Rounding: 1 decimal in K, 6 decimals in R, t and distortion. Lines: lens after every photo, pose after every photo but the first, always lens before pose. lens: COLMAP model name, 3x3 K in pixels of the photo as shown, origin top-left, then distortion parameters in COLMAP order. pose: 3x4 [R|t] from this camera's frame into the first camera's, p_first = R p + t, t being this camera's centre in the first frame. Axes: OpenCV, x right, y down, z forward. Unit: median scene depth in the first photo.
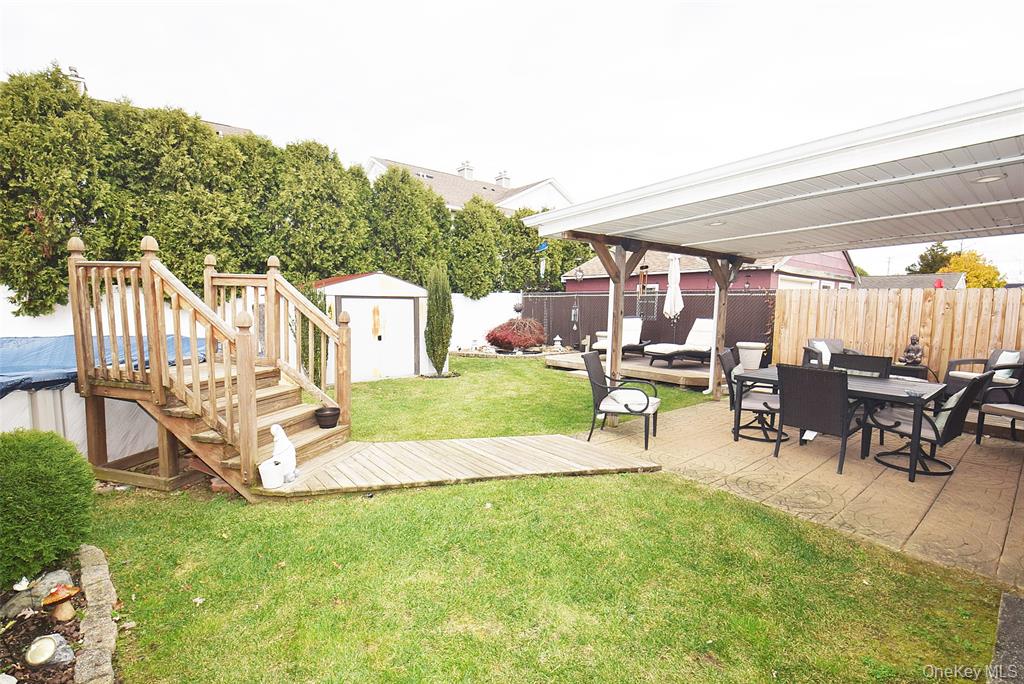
lens RADIAL K [[463.5, 0, 509.0], [0, 463.5, 356.0], [0, 0, 1]] dist [-0.001679, -0.016888]
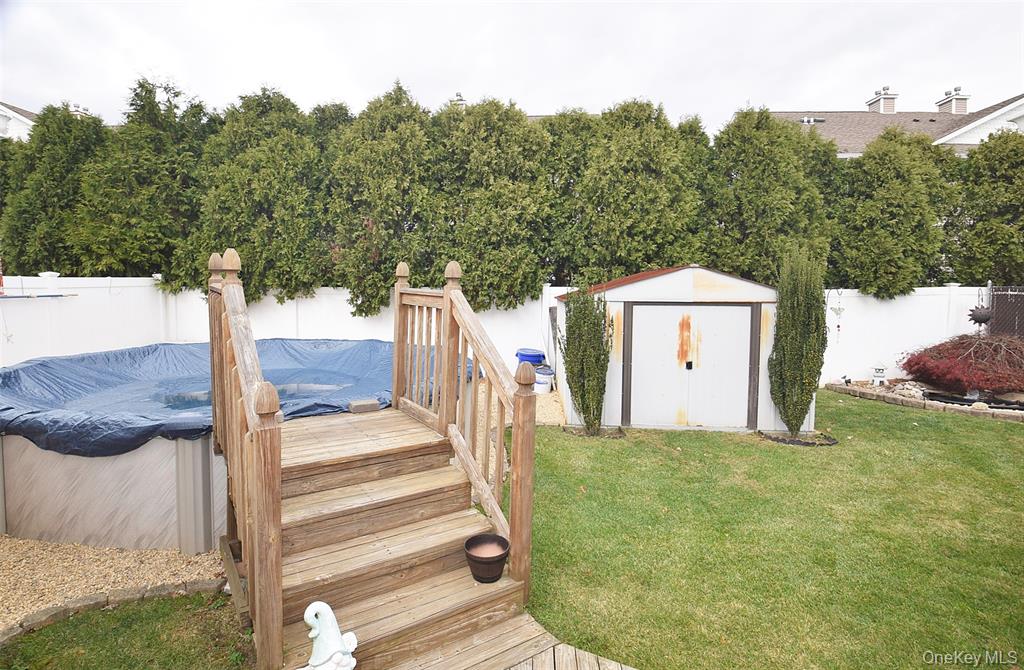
lens RADIAL K [[519.4, 0, 481.1], [0, 519.4, 320.5], [0, 0, 1]] dist [0.033493, -0.039641]
pose [[0.735419, 0.029732, -0.676961, 0.001274], [-0.069397, 0.997089, -0.031597, -0.050810], [0.674050, 0.070216, 0.735341, 0.223990]]
